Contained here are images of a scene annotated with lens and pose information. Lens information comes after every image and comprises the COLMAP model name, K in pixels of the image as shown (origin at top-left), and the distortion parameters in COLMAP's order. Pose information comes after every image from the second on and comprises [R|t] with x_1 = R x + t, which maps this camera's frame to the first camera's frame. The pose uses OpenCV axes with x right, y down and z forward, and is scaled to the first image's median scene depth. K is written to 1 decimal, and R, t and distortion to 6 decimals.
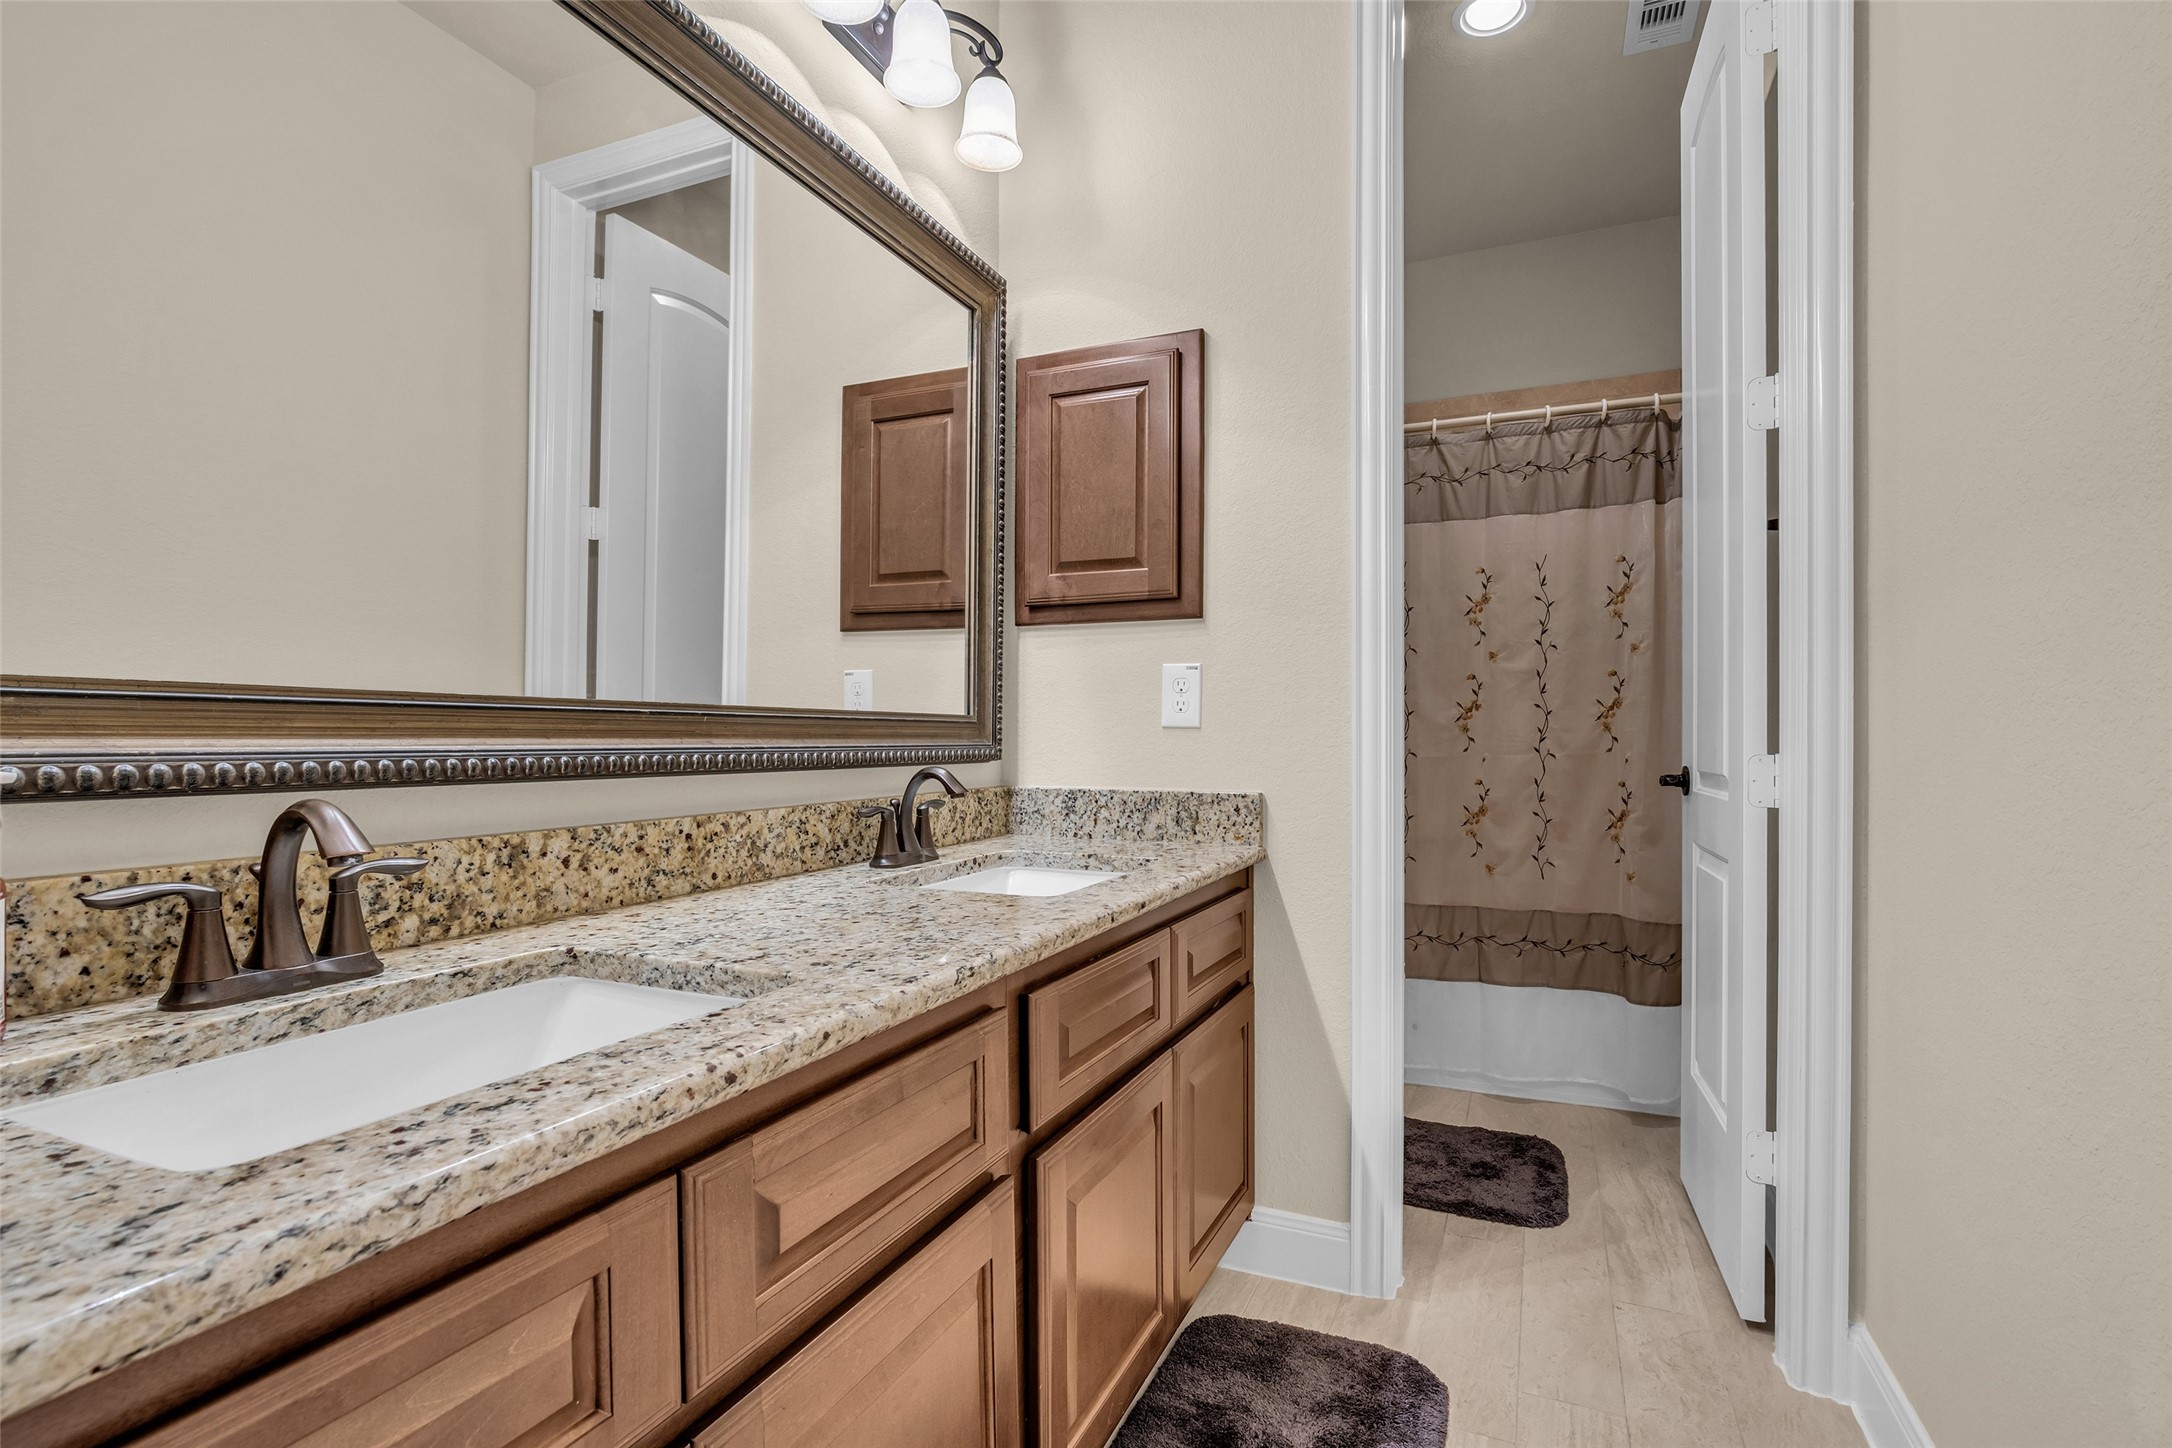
lens RADIAL K [[990.4, 0, 1086.0], [0, 990.4, 724.0], [0, 0, 1]] dist [-0.023606, 0.007512]
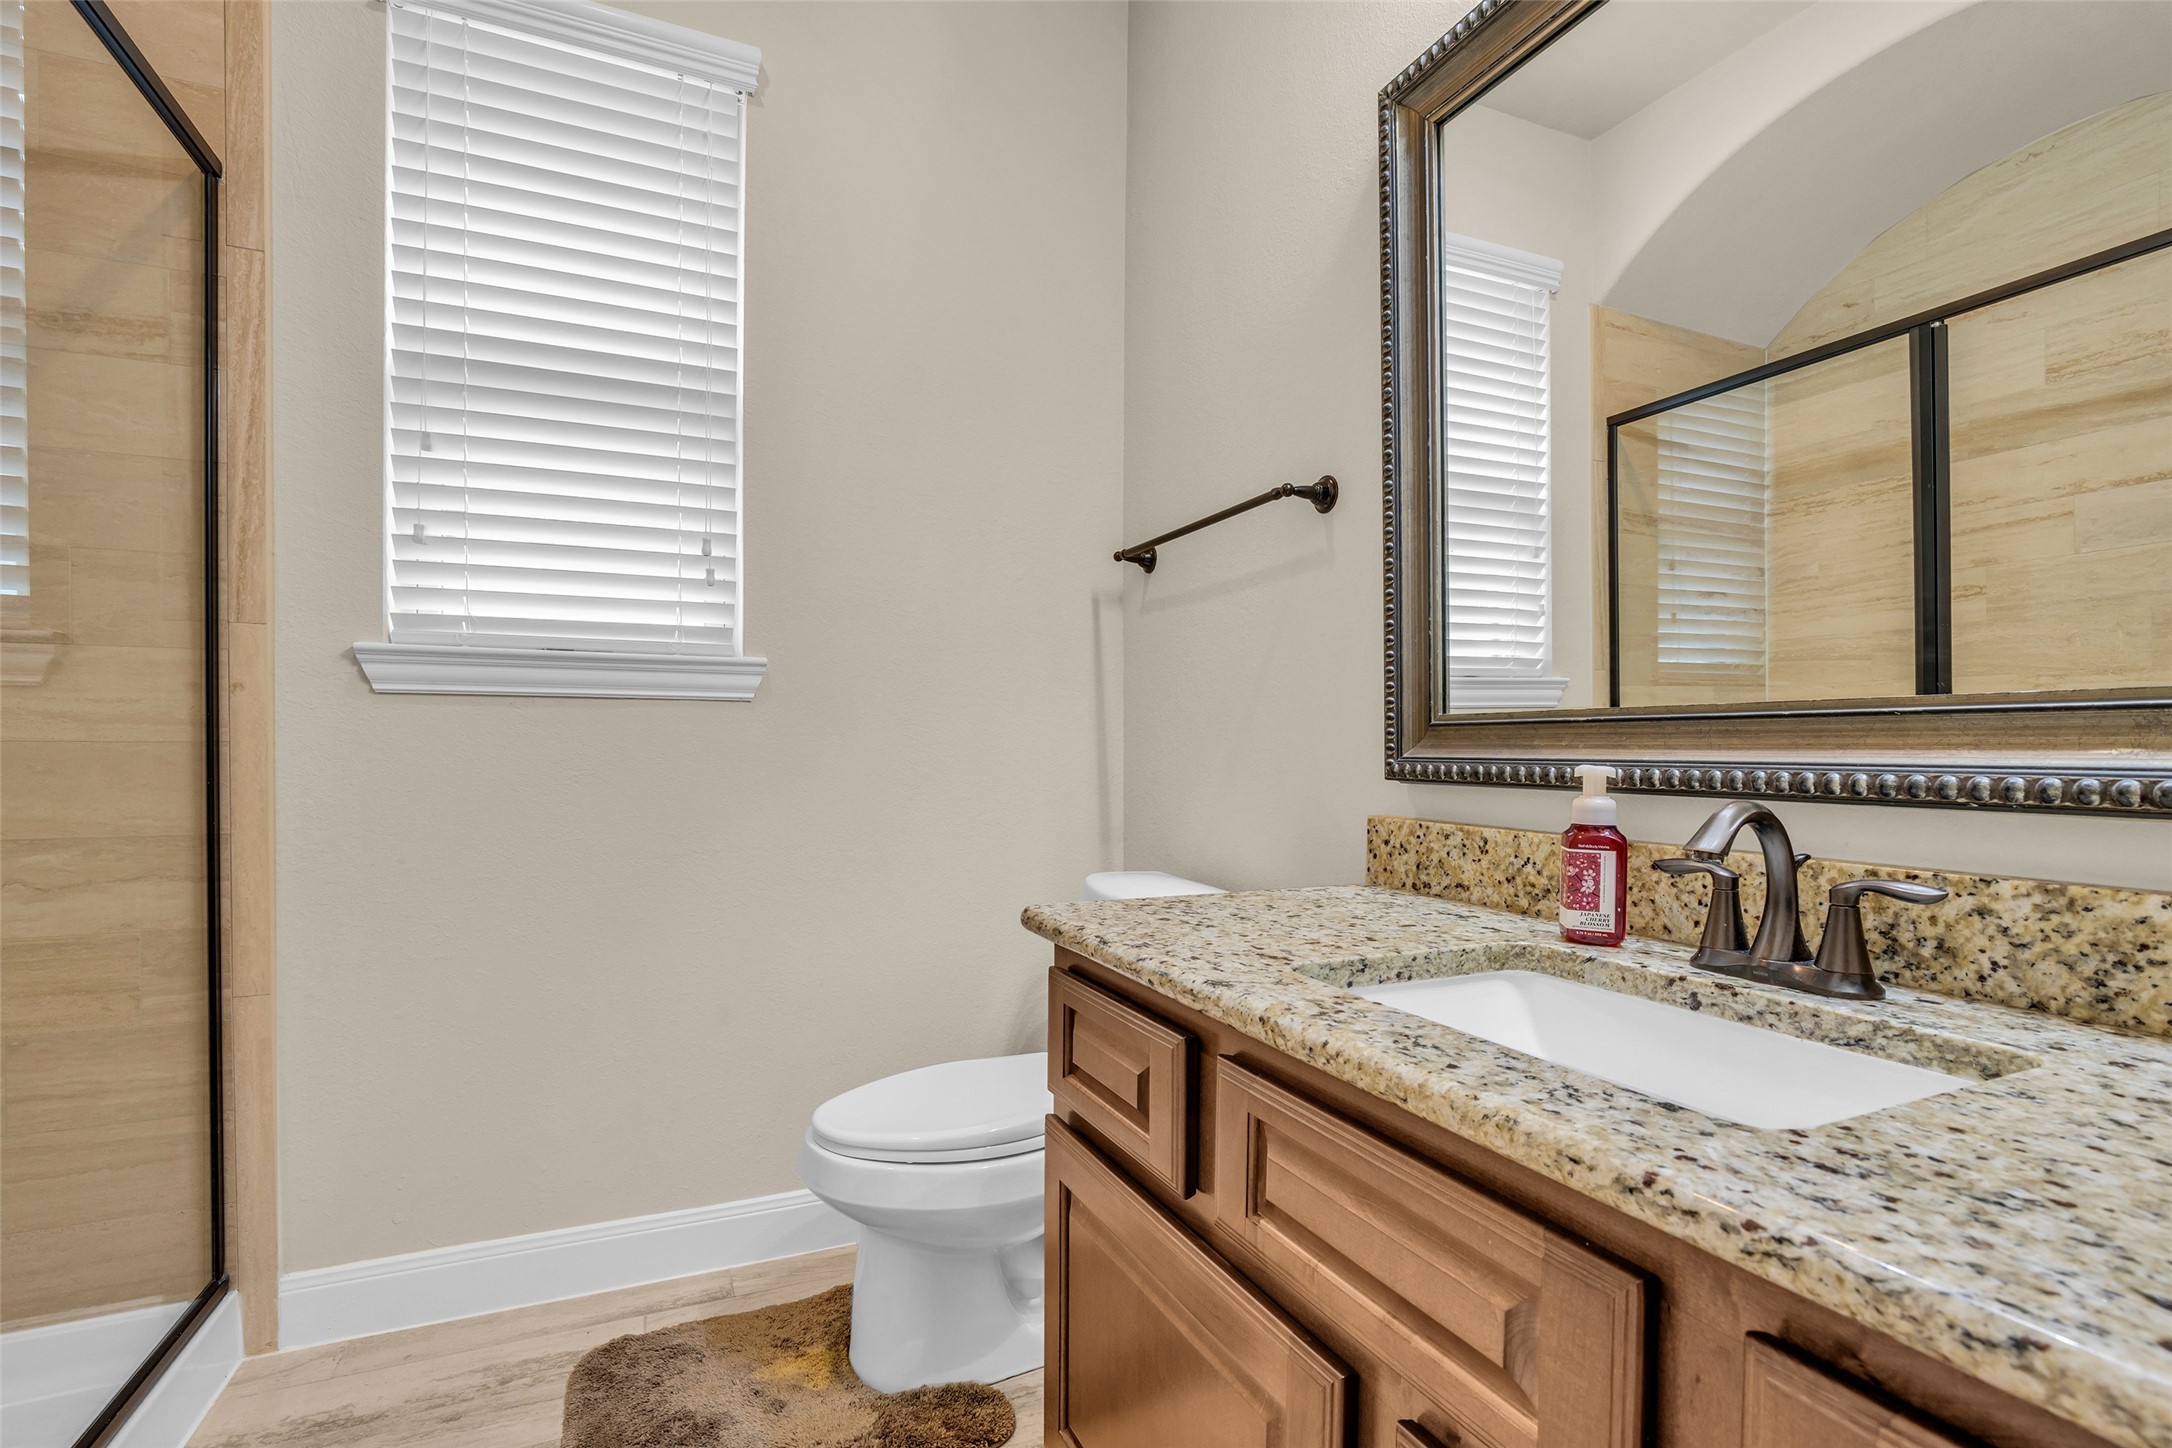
lens RADIAL K [[990.4, 0, 1086.0], [0, 990.4, 724.0], [0, 0, 1]] dist [-0.023606, 0.007512]
pose [[-0.664173, -0.018685, -0.747345, 0.520213], [-0.003025, 0.999747, -0.022307, 0.013547], [0.747573, -0.012555, -0.664061, 1.166443]]
